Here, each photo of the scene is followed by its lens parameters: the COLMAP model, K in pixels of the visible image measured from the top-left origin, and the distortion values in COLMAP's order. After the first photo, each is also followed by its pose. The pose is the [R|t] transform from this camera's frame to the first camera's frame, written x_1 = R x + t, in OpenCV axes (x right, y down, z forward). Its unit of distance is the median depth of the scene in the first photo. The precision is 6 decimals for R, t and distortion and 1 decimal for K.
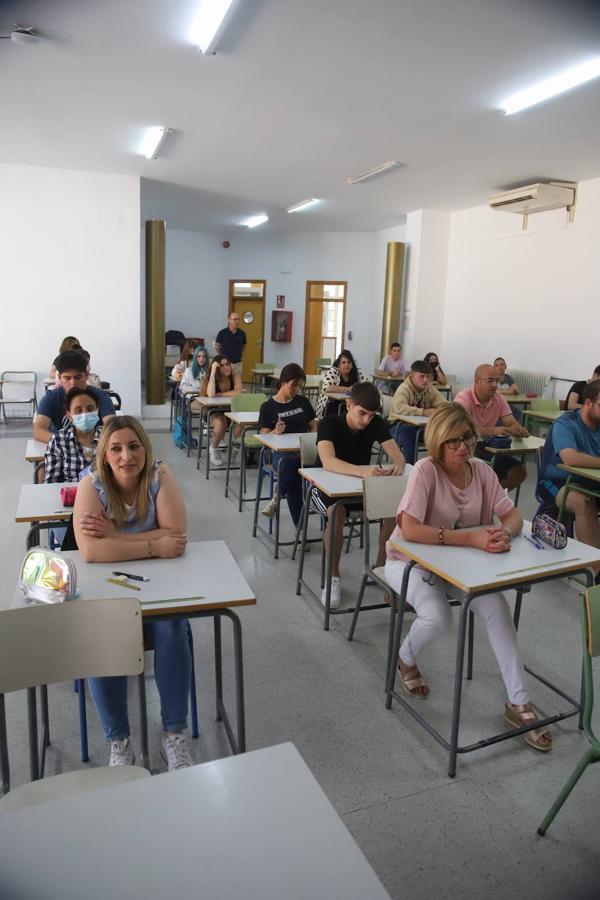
lens RADIAL K [[610.1, 0, 298.9], [0, 610.1, 449.1], [0, 0, 1]] dist [-0.138510, 0.099919]
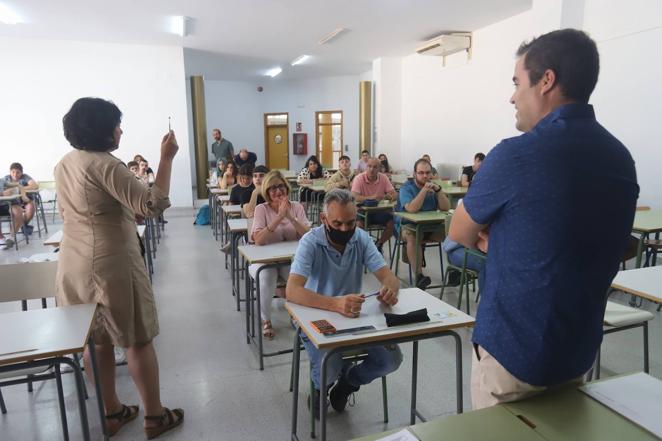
lens RADIAL K [[451.9, 0, 330.9], [0, 451.9, 222.4], [0, 0, 1]] dist [-0.053983, 0.071805]
pose [[0.998133, -0.043537, -0.042846, 0.117485], [0.042141, 0.998568, -0.032959, 0.031840], [0.044219, 0.031092, 0.998538, -0.090717]]
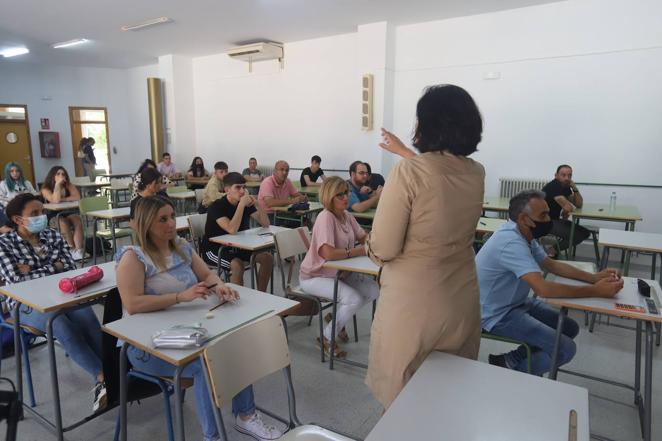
lens RADIAL K [[430.0, 0, 331.1], [0, 430.0, 222.4], [0, 0, 1]] dist [-0.054872, 0.062786]
pose [[0.808516, -0.137796, 0.572114, -0.114008], [0.144500, 0.988921, 0.033977, 0.001419], [-0.570458, 0.055199, 0.819470, 0.005827]]
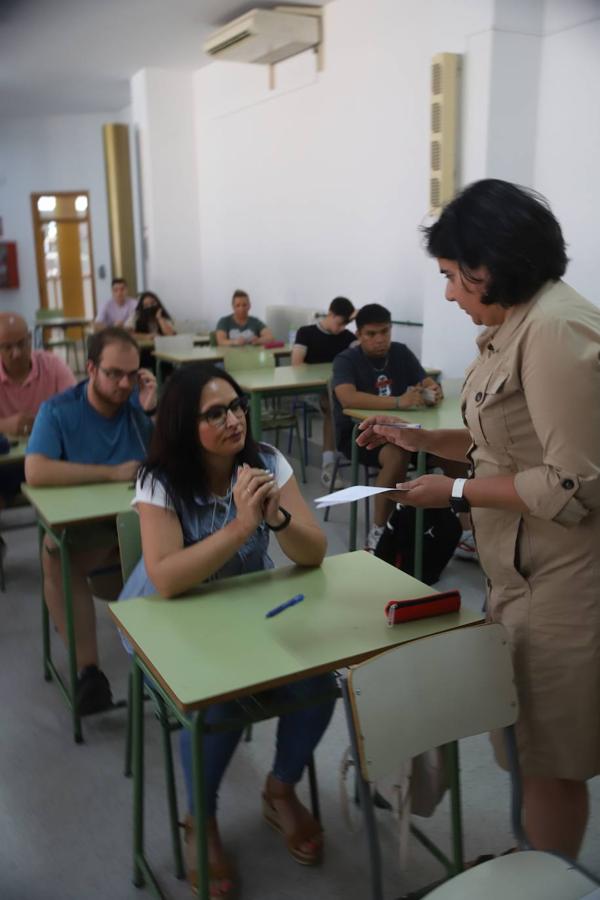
lens RADIAL K [[841.0, 0, 296.2], [0, 841.0, 451.4], [0, 0, 1]] dist [-0.085908, 0.229158]
pose [[0.987903, -0.091350, 0.125308, 0.223644], [0.087492, 0.995516, 0.035962, -0.003789], [-0.128031, -0.024563, 0.991466, 0.065596]]
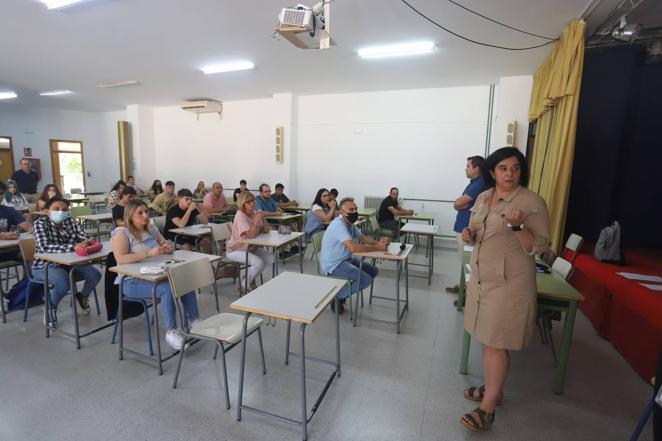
lens RADIAL K [[319.2, 0, 331.1], [0, 319.2, 222.6], [0, 0, 1]] dist [-0.072097, 0.031877]
pose [[0.669871, -0.129899, 0.731027, -0.149047], [0.148565, 0.988116, 0.039446, 0.016573], [-0.727463, 0.082181, 0.681208, -0.076822]]
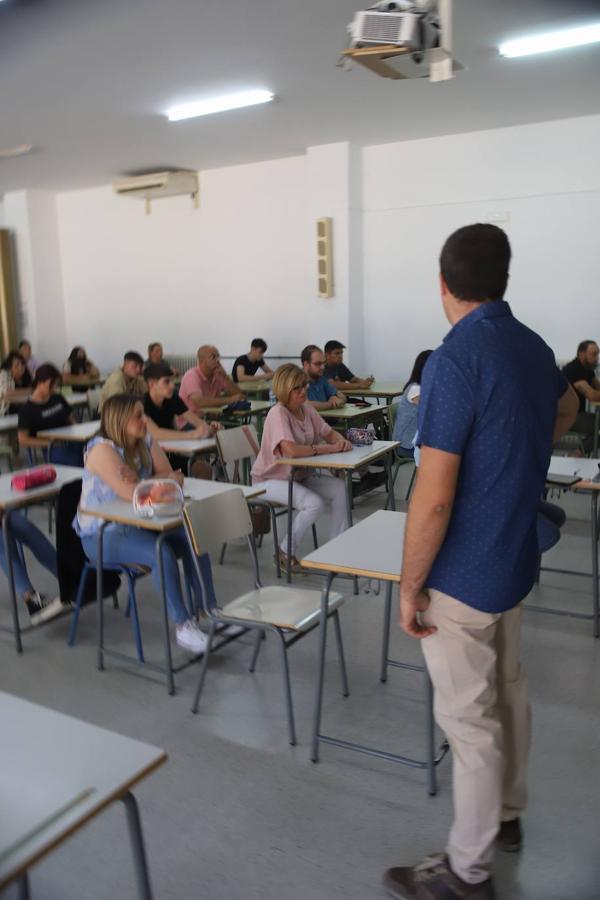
lens RADIAL K [[739.8, 0, 309.3], [0, 739.8, 462.0], [0, 0, 1]] dist [-0.119755, 0.159995]
pose [[0.776120, -0.181068, 0.604030, -0.202400], [0.181329, 0.981514, 0.061236, 0.013720], [-0.603952, 0.062001, 0.794605, -0.108612]]
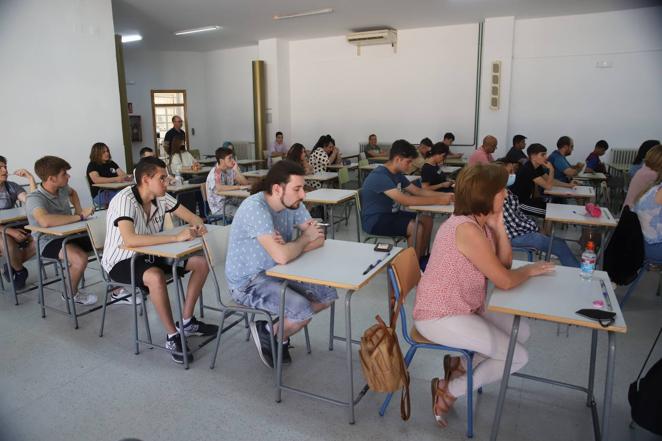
lens RADIAL K [[448.8, 0, 334.2], [0, 448.8, 218.1], [0, 0, 1]] dist [-0.138510, 0.099919]
pose [[0.736027, -0.189527, 0.649880, -0.471211], [0.178670, 0.980355, 0.083551, -0.040998], [-0.652949, 0.054618, 0.755430, 0.134965]]
